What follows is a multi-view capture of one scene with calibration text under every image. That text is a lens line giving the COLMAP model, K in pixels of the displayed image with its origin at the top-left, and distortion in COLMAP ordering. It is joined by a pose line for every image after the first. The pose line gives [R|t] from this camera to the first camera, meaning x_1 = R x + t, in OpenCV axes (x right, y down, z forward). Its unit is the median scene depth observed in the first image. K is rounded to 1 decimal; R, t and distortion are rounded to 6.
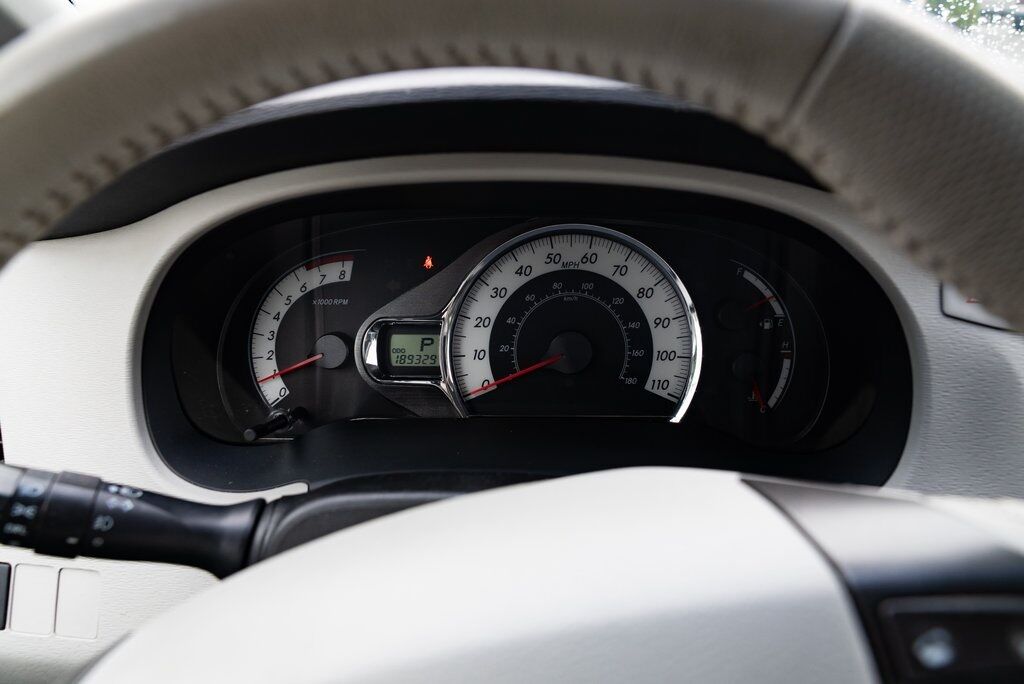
lens RADIAL K [[702.7, 0, 512.8], [0, 702.7, 336.7], [0, 0, 1]] dist [-0.026680, 0.008035]
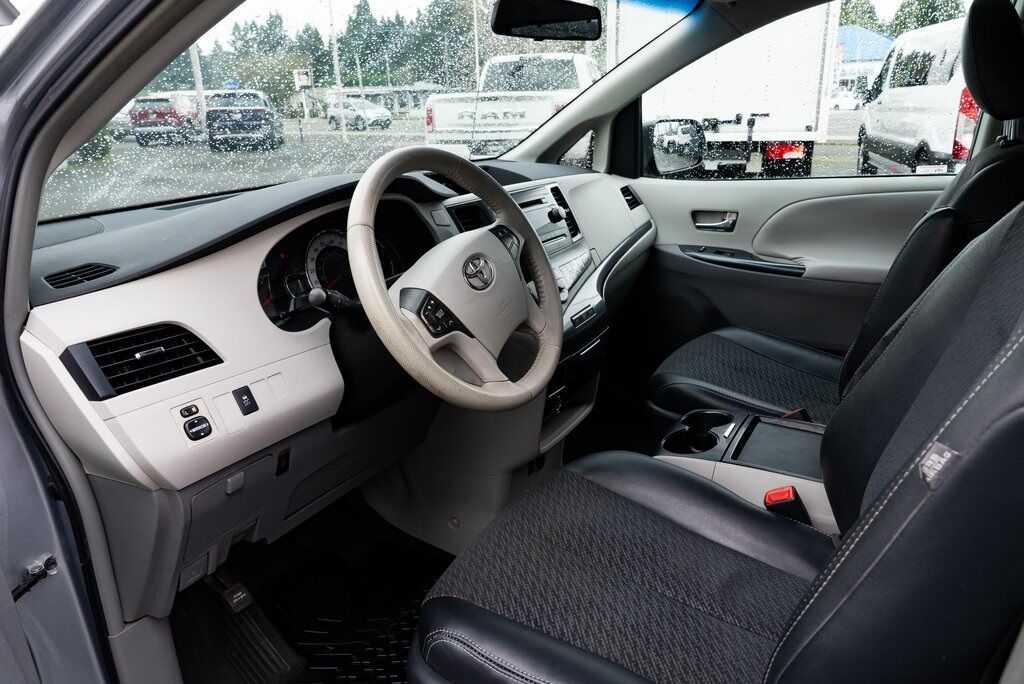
lens RADIAL K [[689.2, 0, 510.7], [0, 689.2, 337.0], [0, 0, 1]] dist [-0.038077, 0.023543]
pose [[0.467610, -0.276686, 0.839515, -1.940206], [0.398486, 0.913749, 0.079195, 0.297204], [-0.789018, 0.297503, 0.537534, -0.877006]]
